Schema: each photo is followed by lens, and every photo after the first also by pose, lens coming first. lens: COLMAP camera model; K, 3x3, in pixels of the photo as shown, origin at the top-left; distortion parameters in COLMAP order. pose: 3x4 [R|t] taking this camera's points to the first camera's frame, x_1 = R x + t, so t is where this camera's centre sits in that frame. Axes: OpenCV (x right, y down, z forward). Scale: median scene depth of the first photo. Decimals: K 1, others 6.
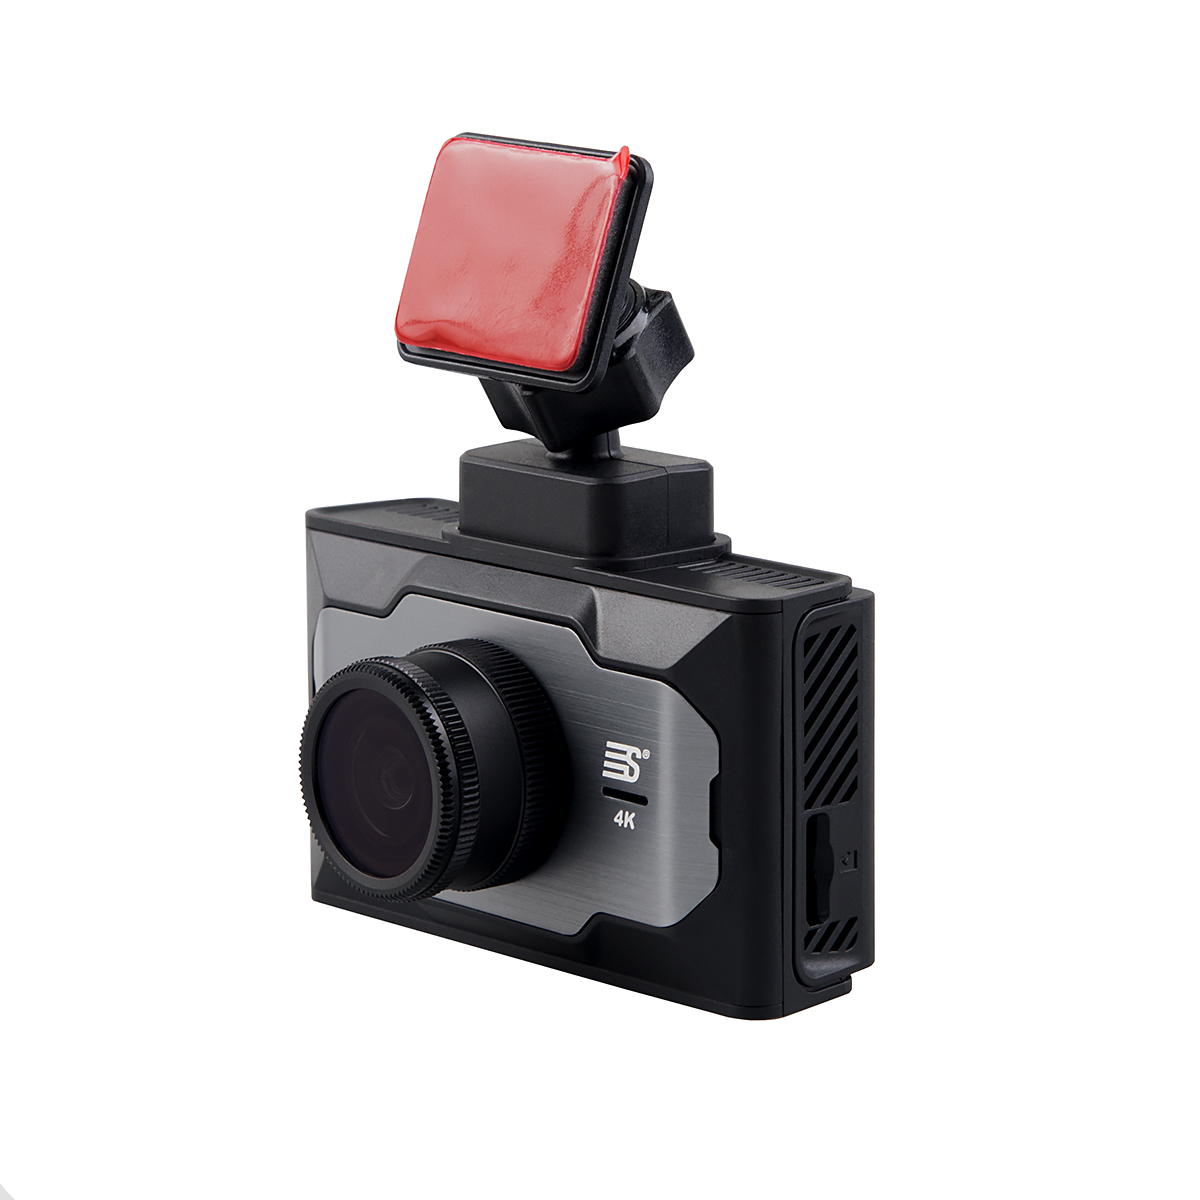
lens RADIAL K [[5561.0, 0, 602.1], [0, 5561.0, 598.8], [0, 0, 1]] dist [0.246061, 0.000000]
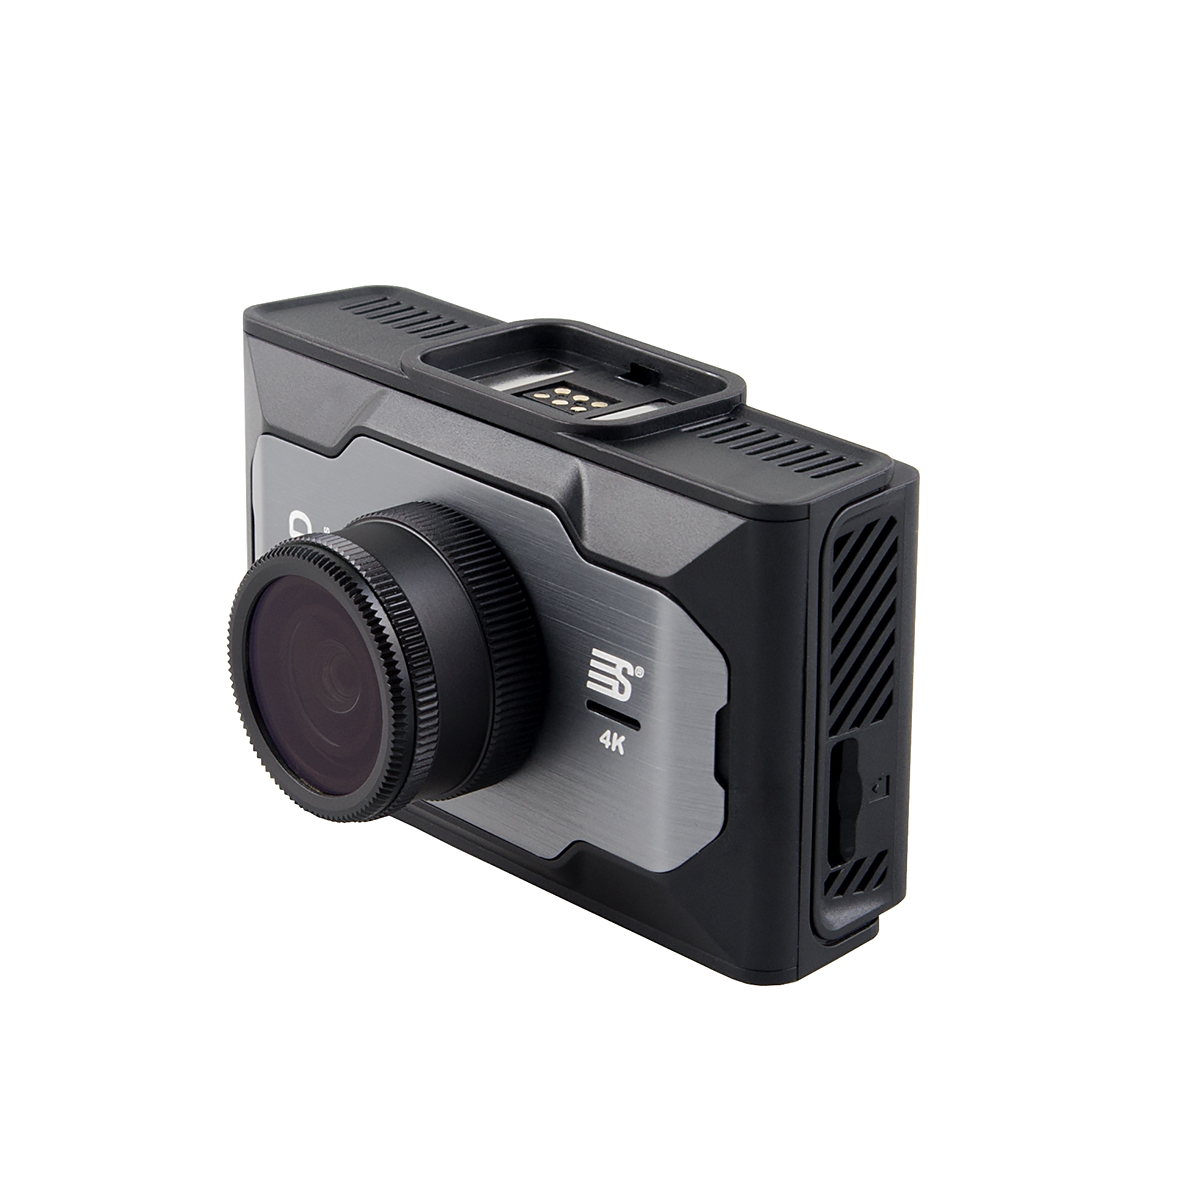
lens RADIAL K [[4508.6, 0, 527.0], [0, 4508.6, 633.7], [0, 0, 1]] dist [0.183157, 0.000000]
pose [[0.999740, 0.016039, -0.016224, 0.001958], [-0.012993, 0.984838, 0.172989, -0.092660], [0.018752, -0.172733, 0.984790, 0.335489]]
